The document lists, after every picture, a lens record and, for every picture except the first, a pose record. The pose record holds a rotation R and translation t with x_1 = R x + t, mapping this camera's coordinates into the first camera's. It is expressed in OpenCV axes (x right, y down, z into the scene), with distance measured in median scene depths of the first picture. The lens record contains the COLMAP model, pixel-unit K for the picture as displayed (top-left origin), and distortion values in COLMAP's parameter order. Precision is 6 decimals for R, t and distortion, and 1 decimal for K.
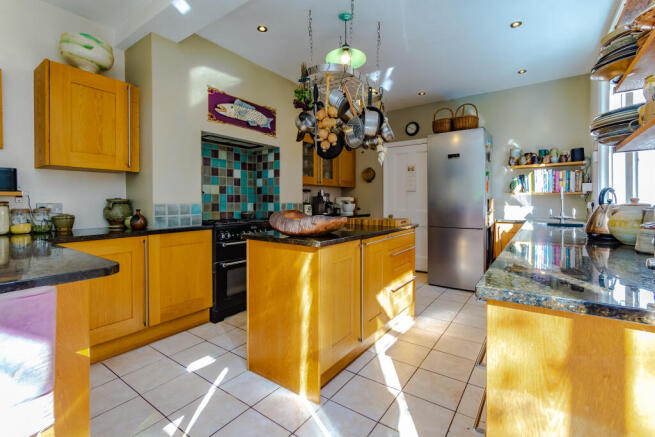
lens RADIAL K [[296.6, 0, 333.4], [0, 296.6, 203.7], [0, 0, 1]] dist [-0.003729, 0.001782]
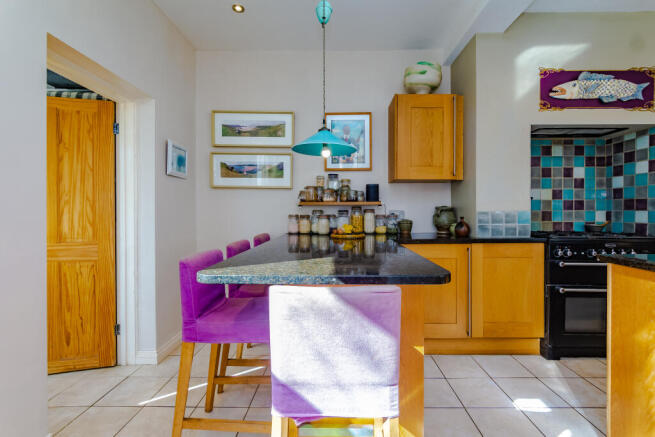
lens RADIAL K [[296.6, 0, 332.0], [0, 296.6, 212.5], [0, 0, 1]] dist [-0.003729, 0.001782]
pose [[0.557146, 0.006083, -0.830392, -0.064945], [-0.004822, 0.999980, 0.004090, 0.002500], [0.830400, 0.001726, 0.557164, 0.068400]]
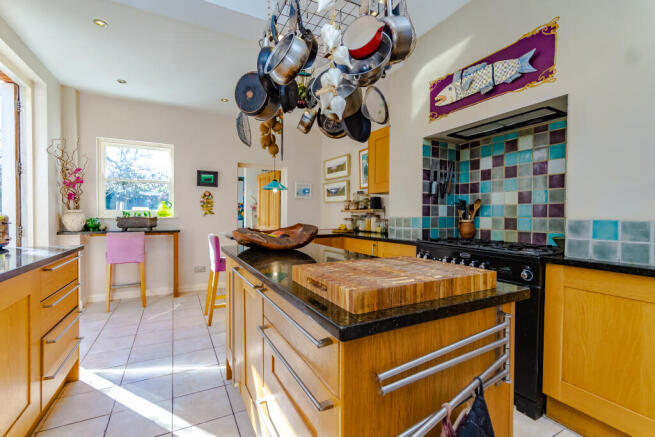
lens RADIAL K [[296.6, 0, 325.3], [0, 296.6, 218.0], [0, 0, 1]] dist [-0.003729, 0.001782]
pose [[-0.476887, 0.007317, -0.878934, 0.549660], [-0.012138, 0.999815, 0.014909, -0.009017], [0.878881, 0.017778, -0.476710, 1.276622]]
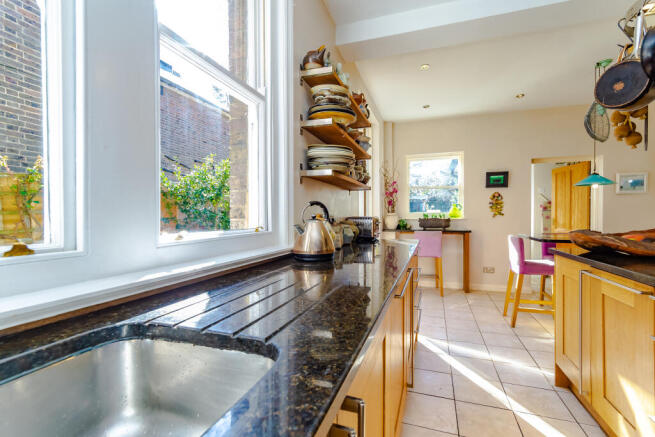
lens RADIAL K [[296.6, 0, 326.1], [0, 296.6, 218.8], [0, 0, 1]] dist [-0.003729, 0.001782]
pose [[-0.968641, 0.006643, -0.248374, 0.744706], [0.002536, 0.999855, 0.016851, -0.008647], [0.248450, 0.015693, -0.968518, 1.262612]]
